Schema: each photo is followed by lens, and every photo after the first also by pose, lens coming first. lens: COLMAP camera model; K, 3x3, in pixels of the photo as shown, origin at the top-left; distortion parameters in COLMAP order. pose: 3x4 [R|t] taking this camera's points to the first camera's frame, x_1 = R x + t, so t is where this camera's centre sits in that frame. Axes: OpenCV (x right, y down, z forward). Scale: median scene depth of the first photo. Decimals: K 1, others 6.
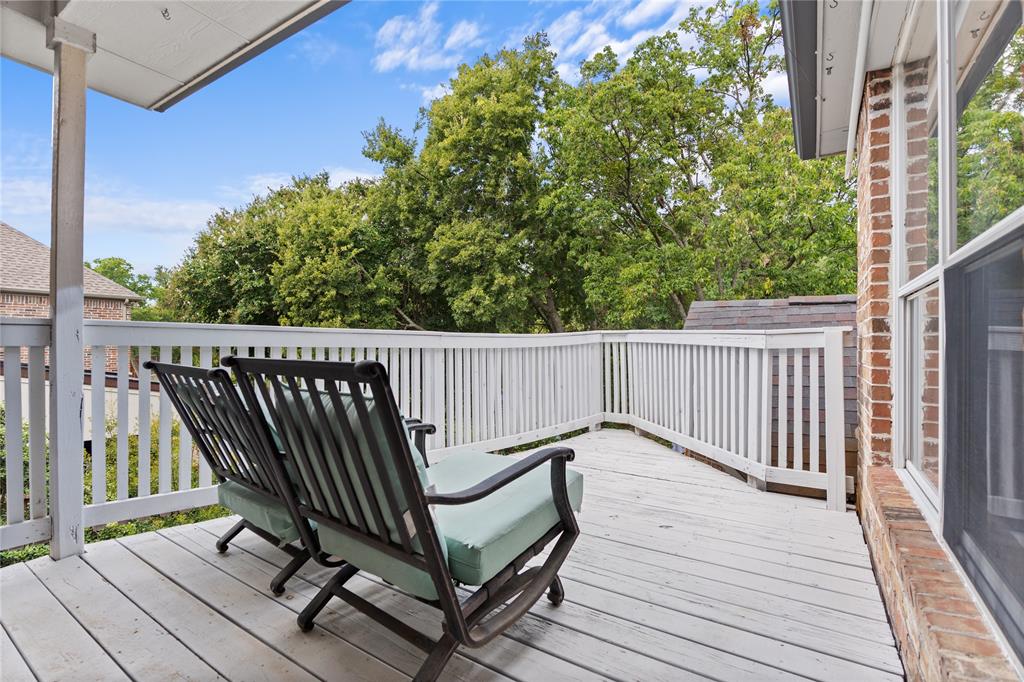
lens RADIAL K [[467.8, 0, 515.5], [0, 467.8, 338.0], [0, 0, 1]] dist [-0.000998, -0.000068]
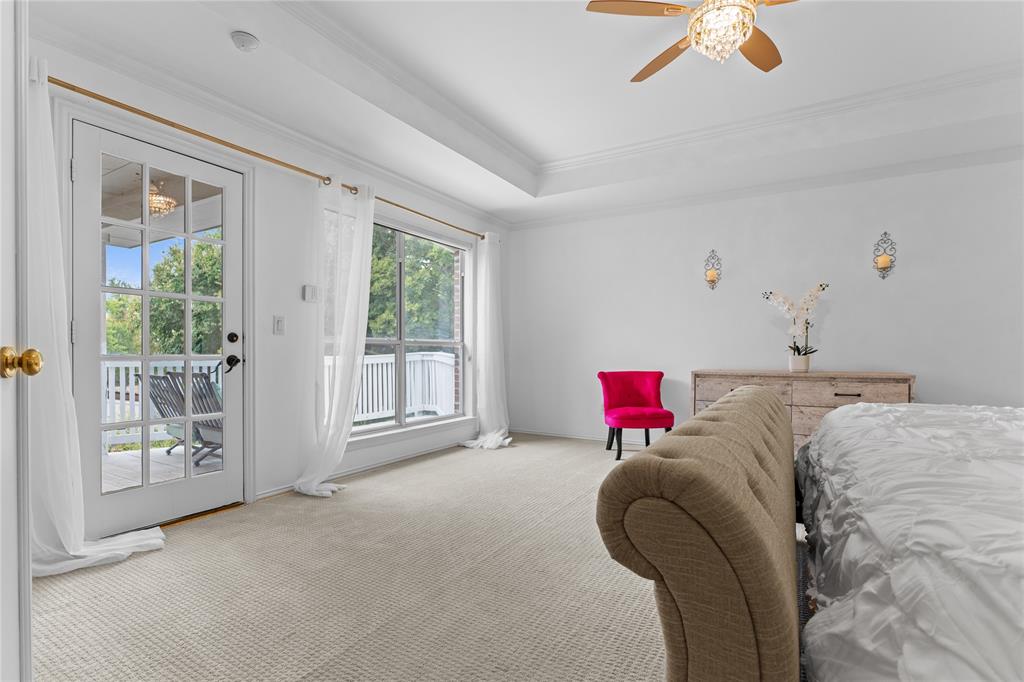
lens RADIAL K [[467.8, 0, 507.8], [0, 467.8, 351.9], [0, 0, 1]] dist [-0.000998, -0.000068]
pose [[0.998629, -0.005185, 0.052088, 0.168321], [0.004838, 0.999965, 0.006776, -0.011398], [-0.052121, -0.006515, 0.998620, -0.251992]]
